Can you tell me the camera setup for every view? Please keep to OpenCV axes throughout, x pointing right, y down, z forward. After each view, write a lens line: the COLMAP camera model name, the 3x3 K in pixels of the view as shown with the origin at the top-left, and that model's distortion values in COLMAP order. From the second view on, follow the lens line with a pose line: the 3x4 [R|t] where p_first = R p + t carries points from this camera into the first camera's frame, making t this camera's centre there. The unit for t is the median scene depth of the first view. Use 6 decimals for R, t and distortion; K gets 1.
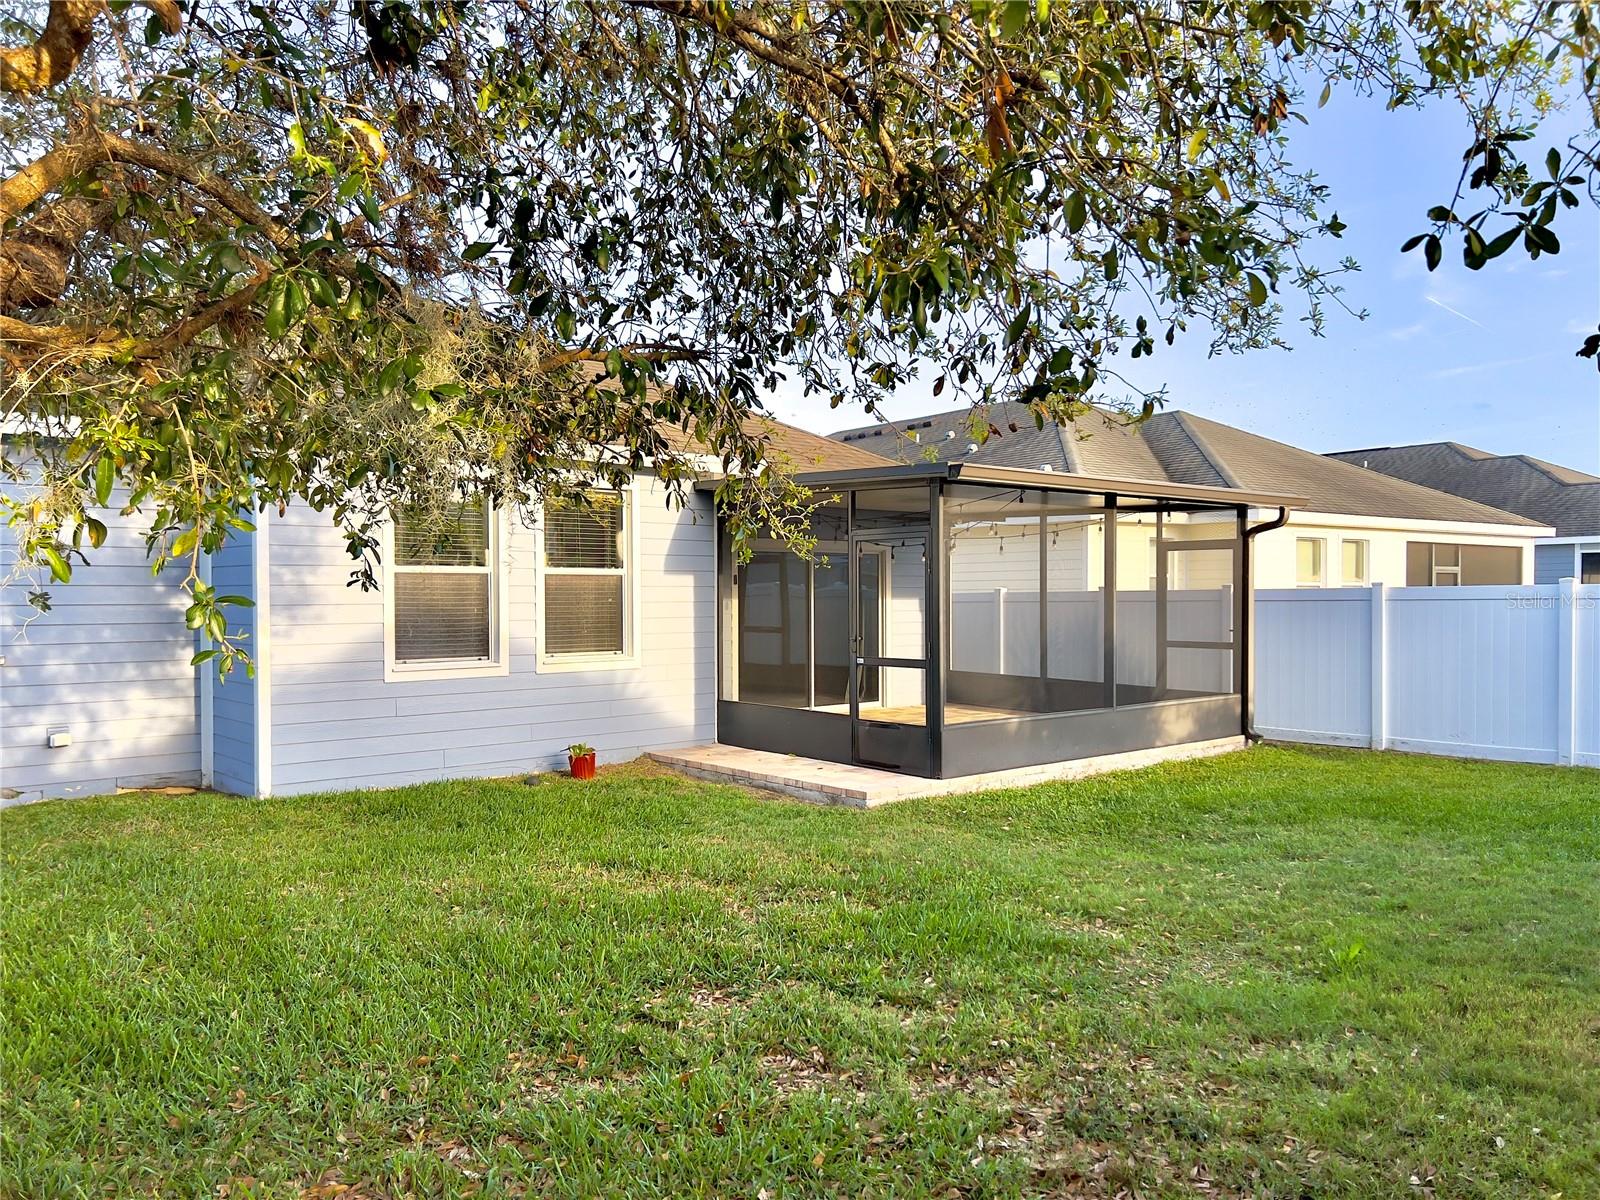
lens RADIAL K [[1216.6, 0, 800.6], [0, 1216.6, 606.7], [0, 0, 1]] dist [0.044554, -0.054613]
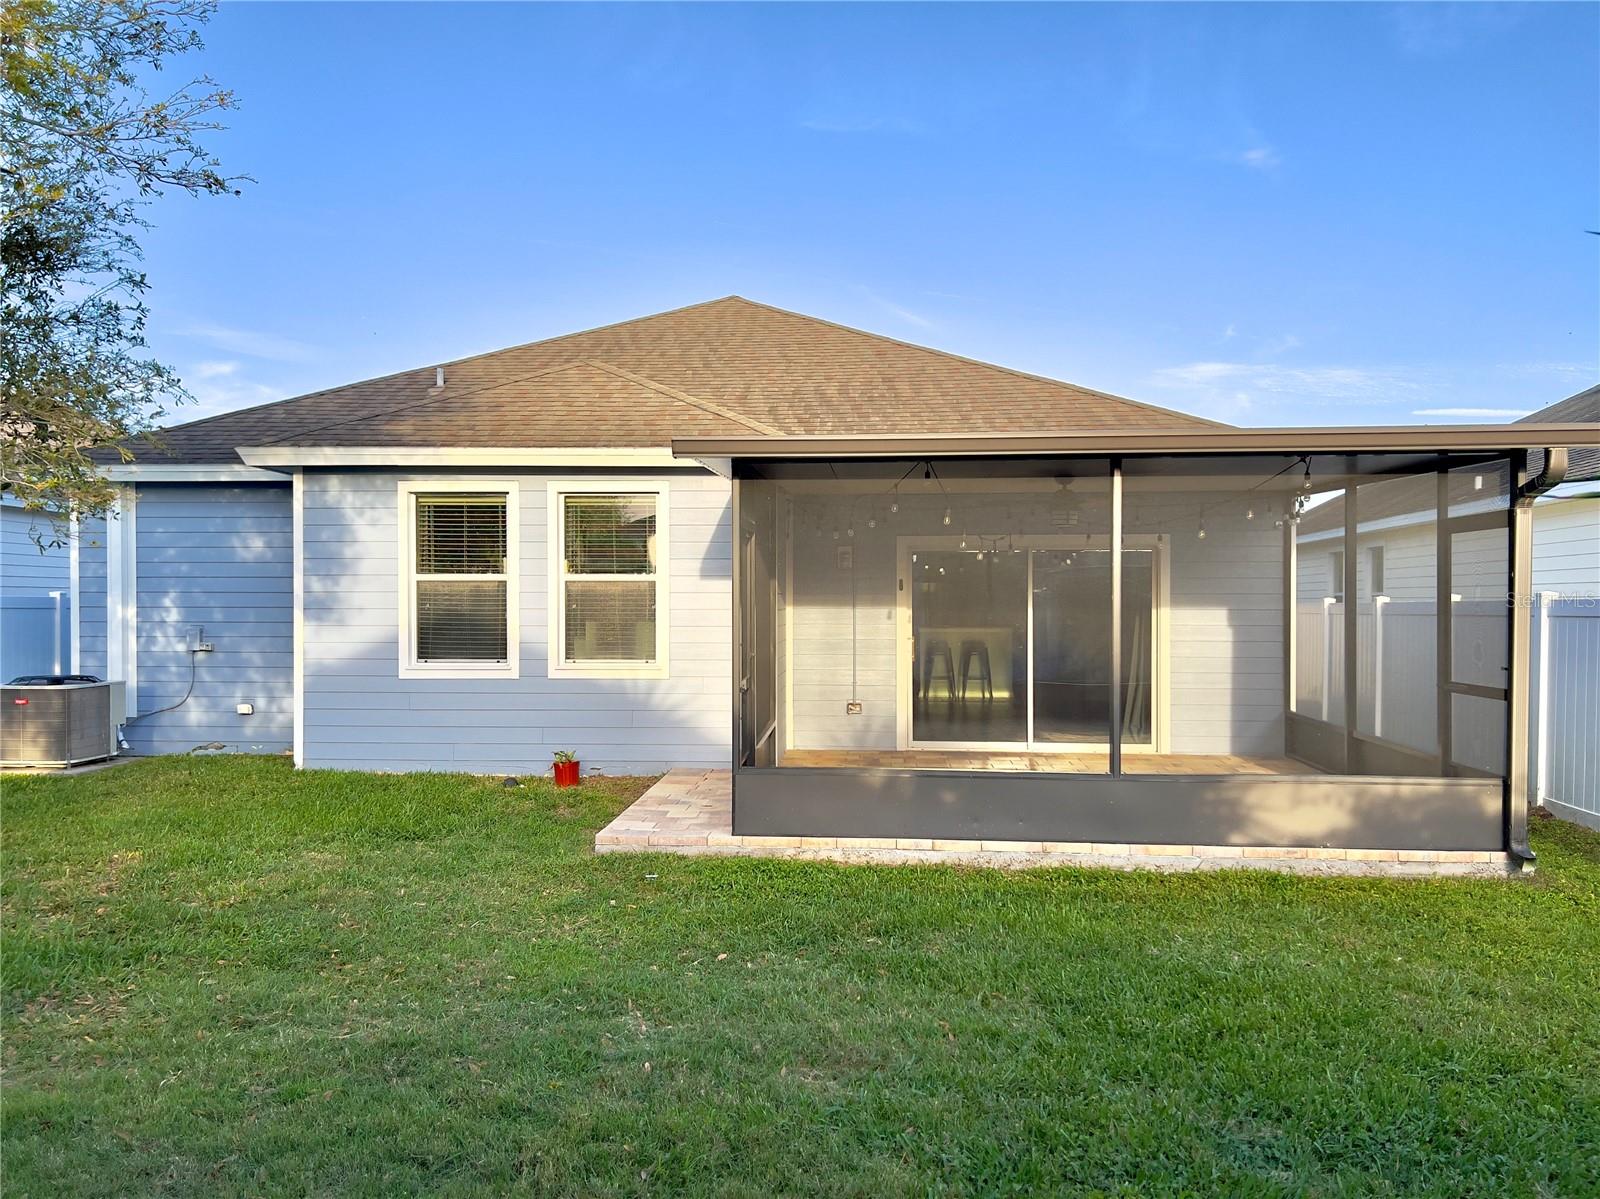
lens RADIAL K [[1216.6, 0, 800.1], [0, 1216.6, 594.6], [0, 0, 1]] dist [0.044554, -0.054613]
pose [[0.698443, 0.001127, -0.715665, 0.652117], [-0.009990, 0.999917, -0.008174, -0.008604], [0.715596, 0.012859, 0.698396, 0.432868]]
